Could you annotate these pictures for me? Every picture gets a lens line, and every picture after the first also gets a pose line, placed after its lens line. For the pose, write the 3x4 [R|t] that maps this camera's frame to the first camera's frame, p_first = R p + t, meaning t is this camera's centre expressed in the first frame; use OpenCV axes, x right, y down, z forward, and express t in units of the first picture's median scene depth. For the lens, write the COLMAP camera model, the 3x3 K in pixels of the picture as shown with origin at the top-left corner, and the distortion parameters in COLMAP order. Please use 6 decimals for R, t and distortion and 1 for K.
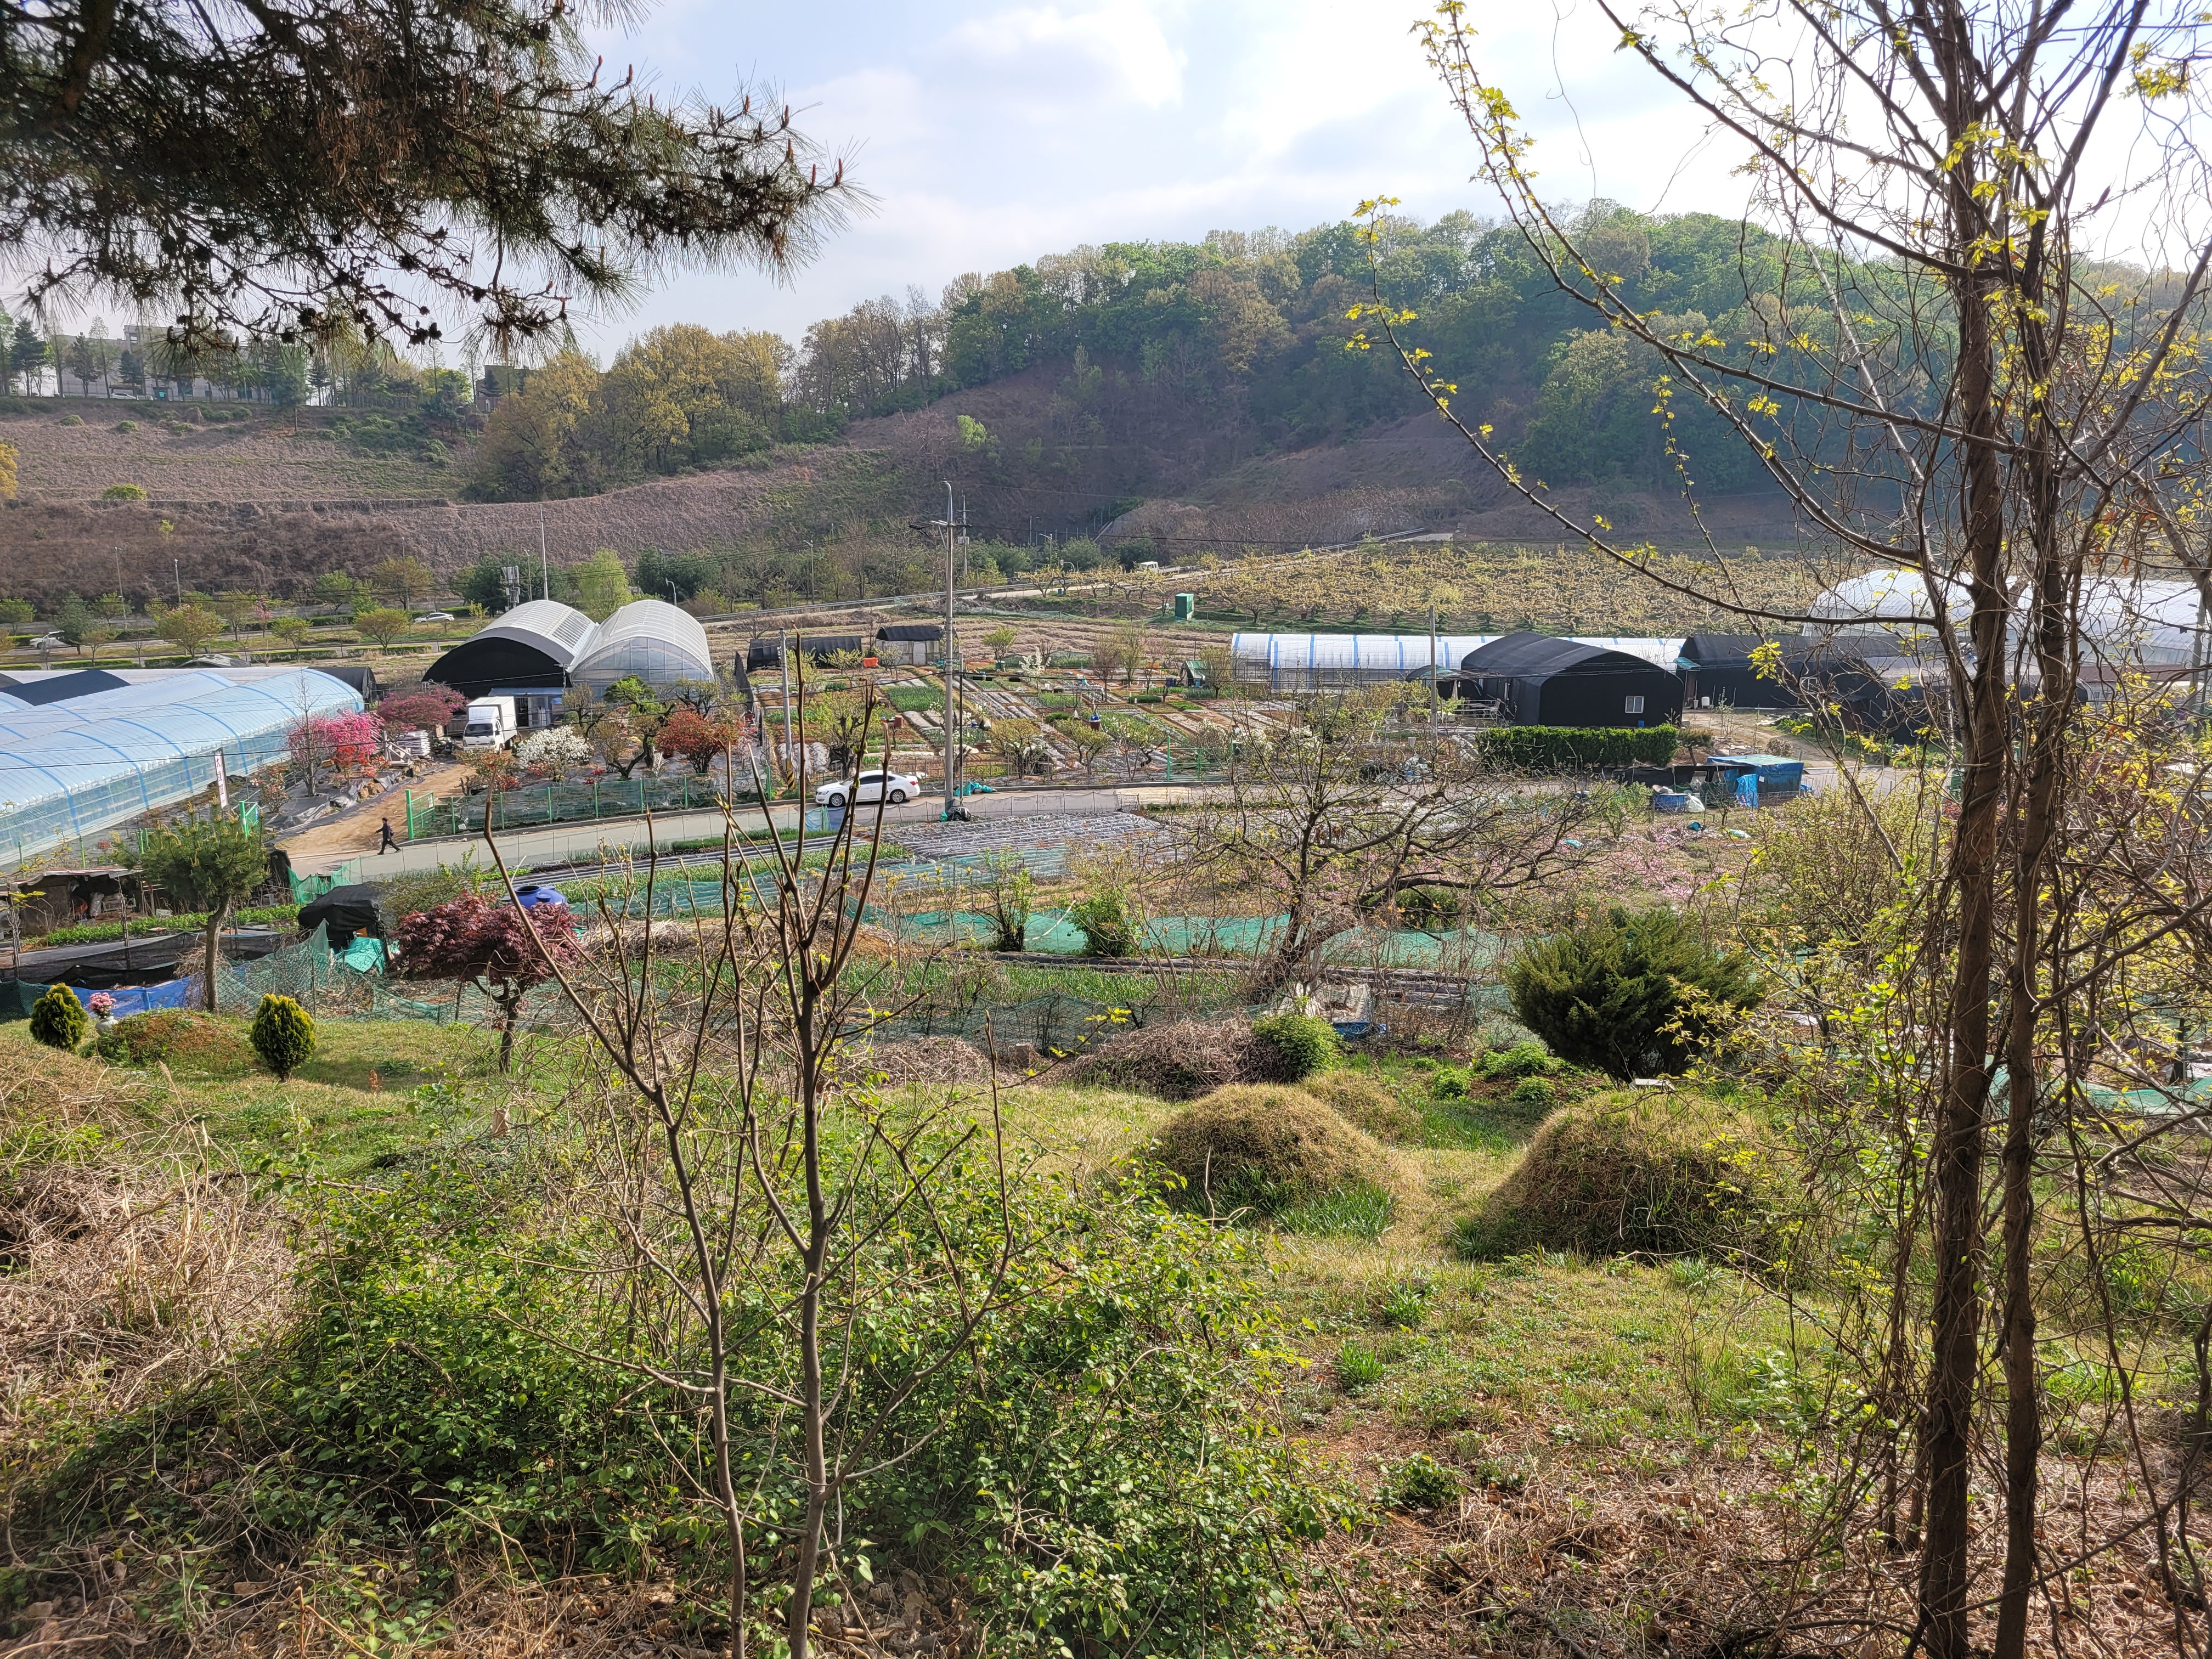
lens RADIAL K [[1628.2, 0, 1106.0], [0, 1628.2, 829.5], [0, 0, 1]] dist [0.059660, -0.053641]
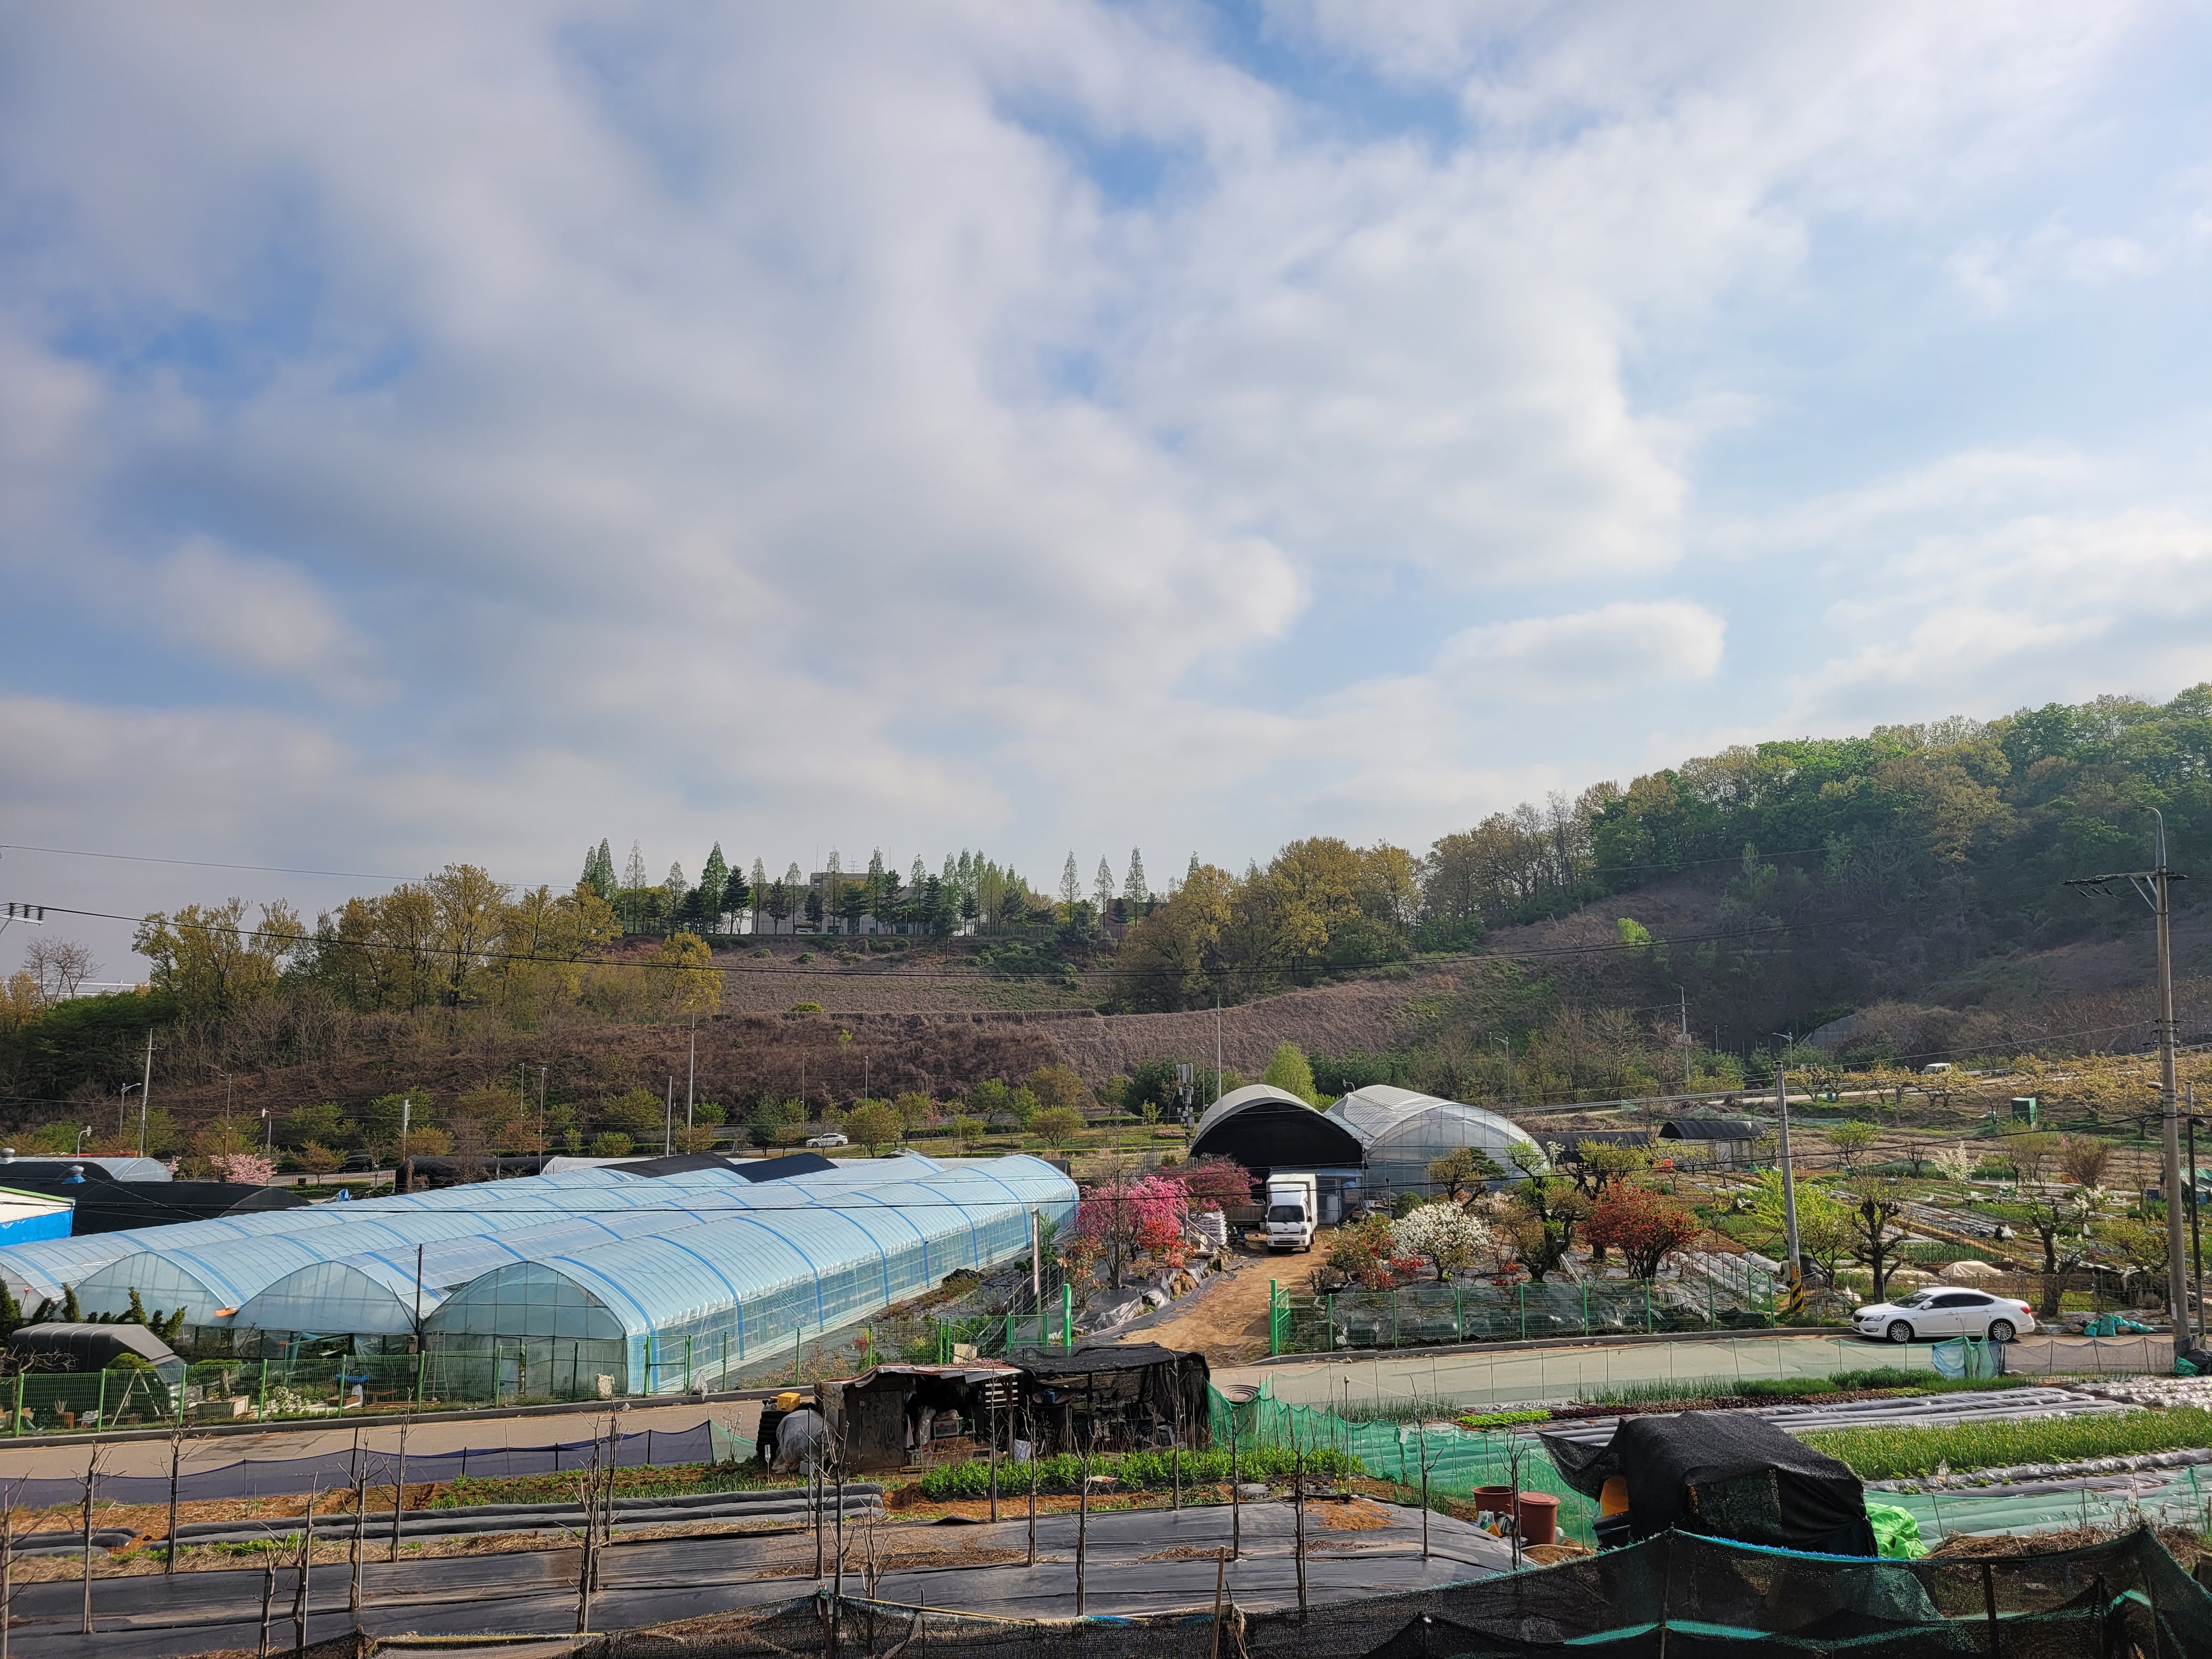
lens RADIAL K [[1628.2, 0, 1106.0], [0, 1628.2, 829.5], [0, 0, 1]] dist [0.059660, -0.053641]
pose [[0.949446, -0.046550, -0.310458, -0.082095], [-0.057715, 0.946205, -0.318379, 0.006272], [0.308578, 0.320202, 0.895684, 0.089954]]
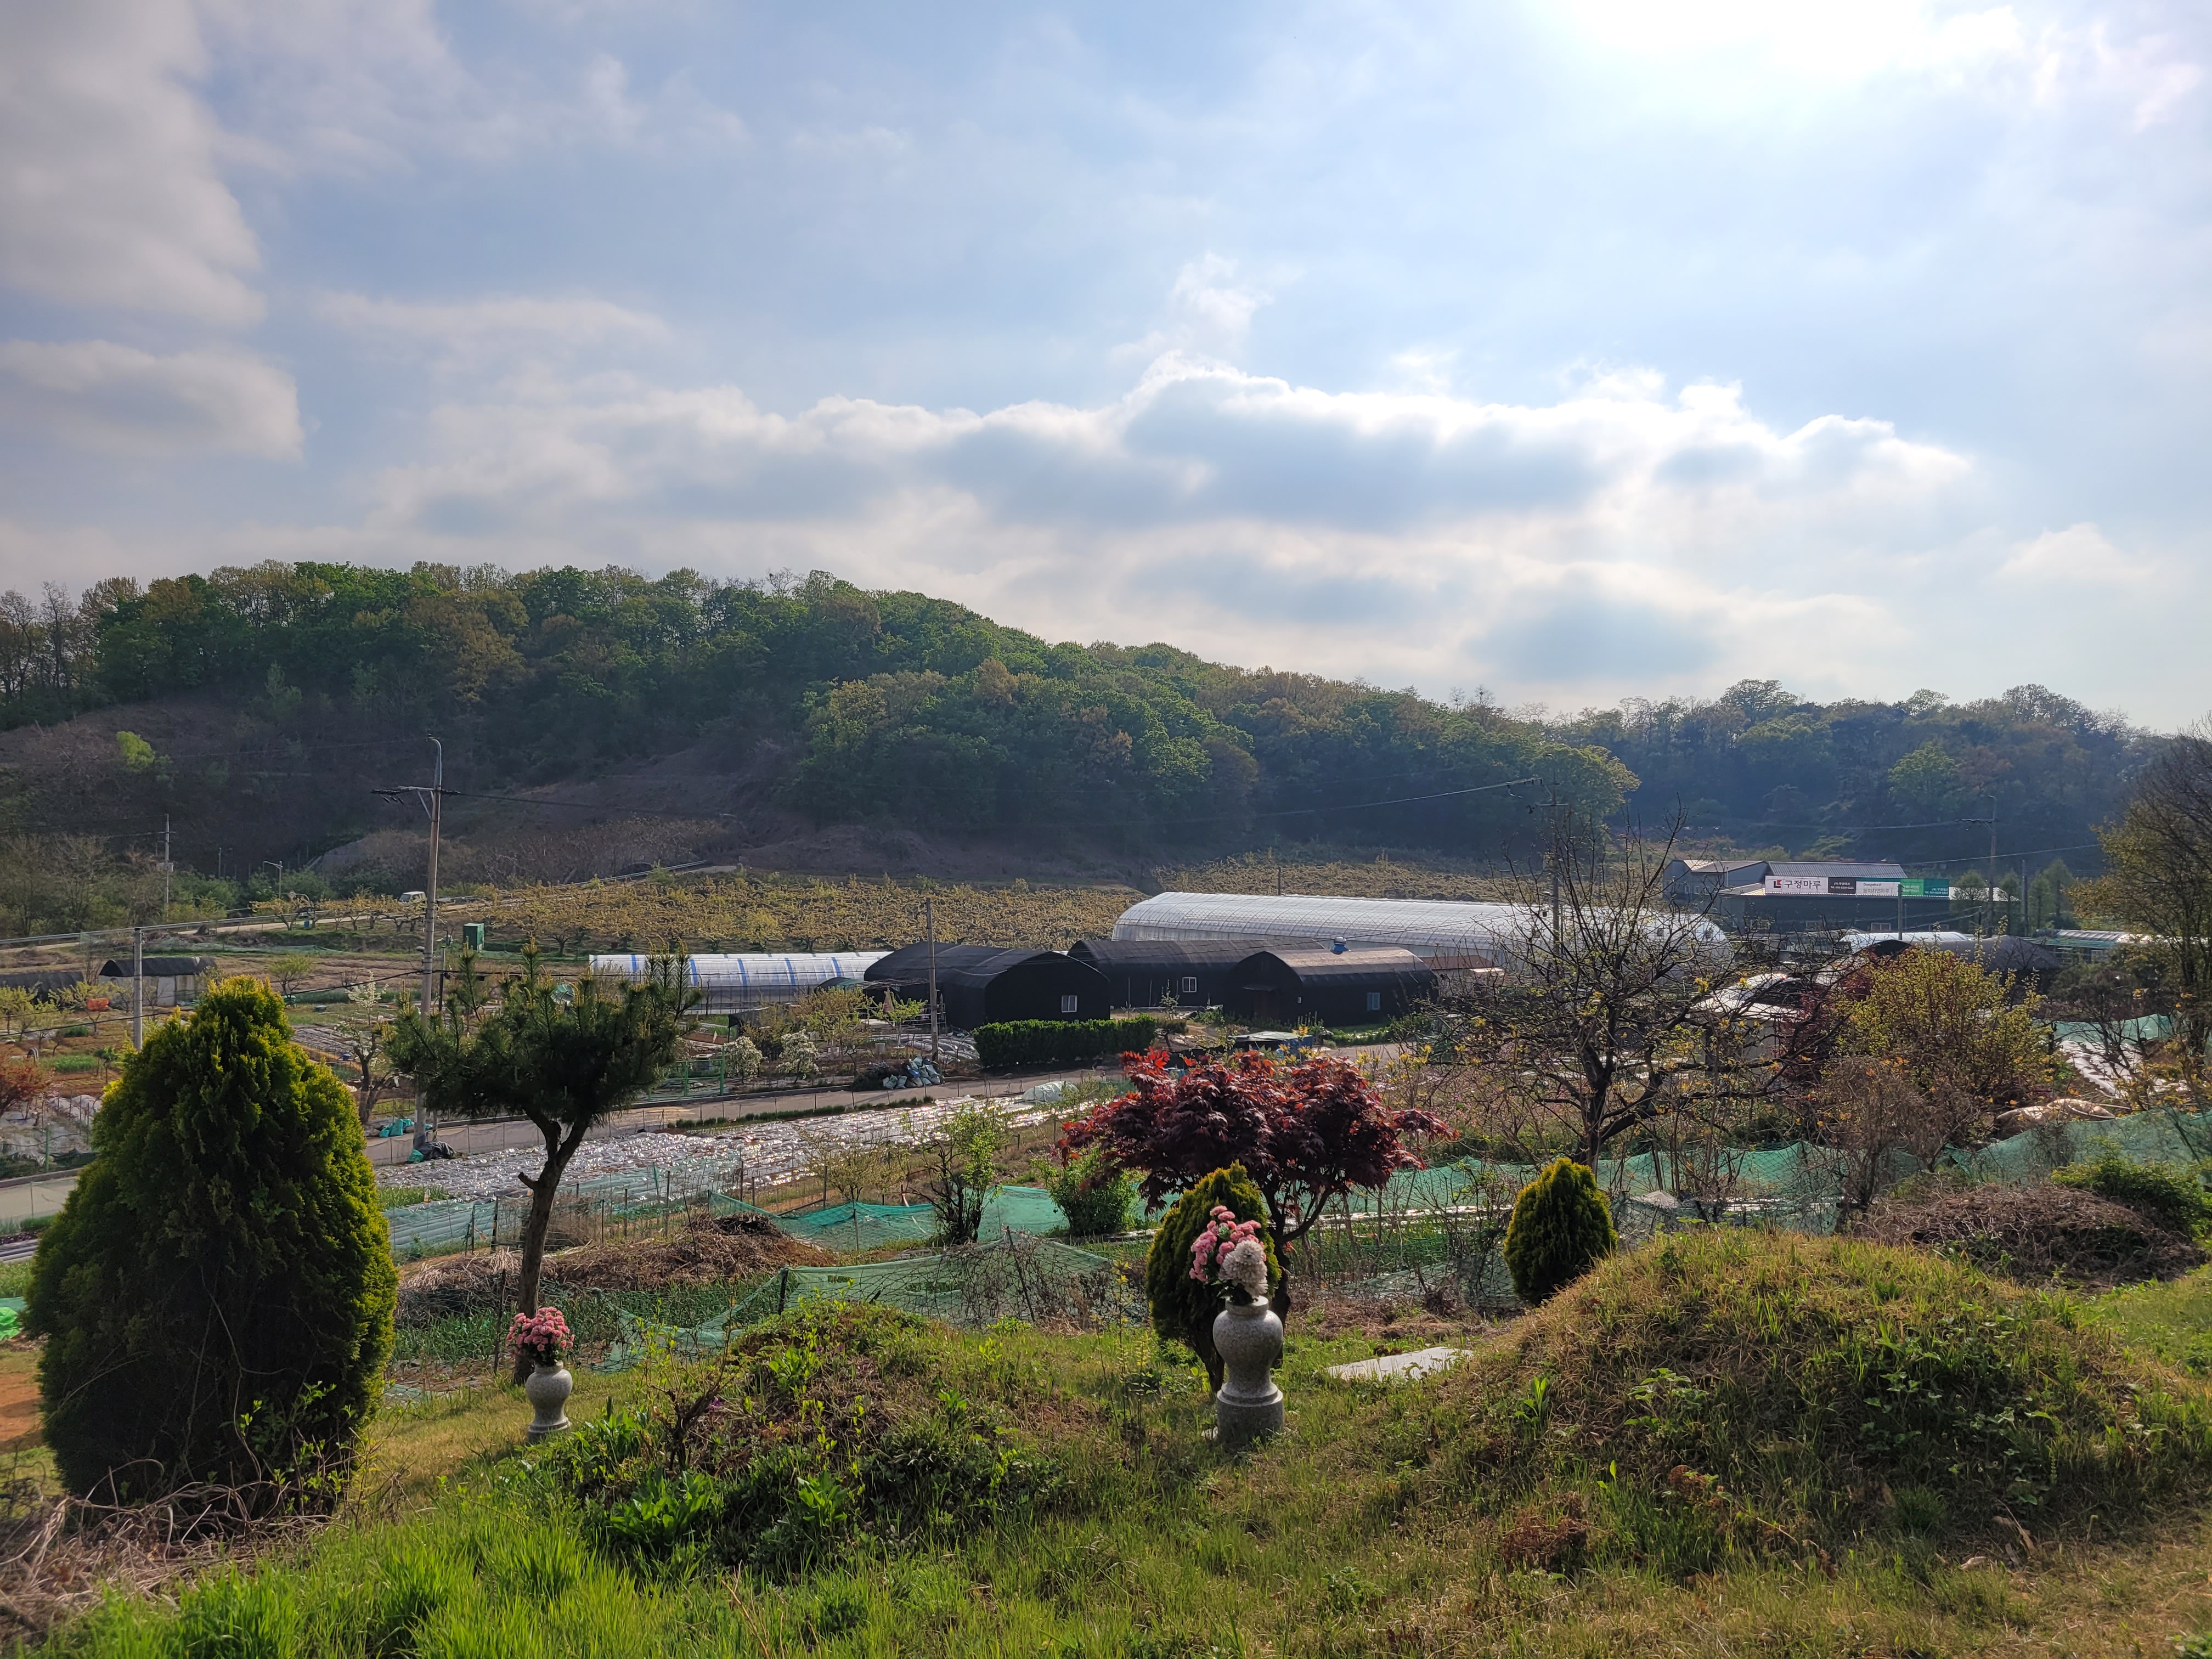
lens RADIAL K [[1628.2, 0, 1106.0], [0, 1628.2, 829.5], [0, 0, 1]] dist [0.059660, -0.053641]
pose [[0.875262, 0.017784, 0.483323, -0.059722], [0.087082, 0.977197, -0.193655, 0.006276], [-0.475746, 0.211588, 0.853754, 0.043488]]
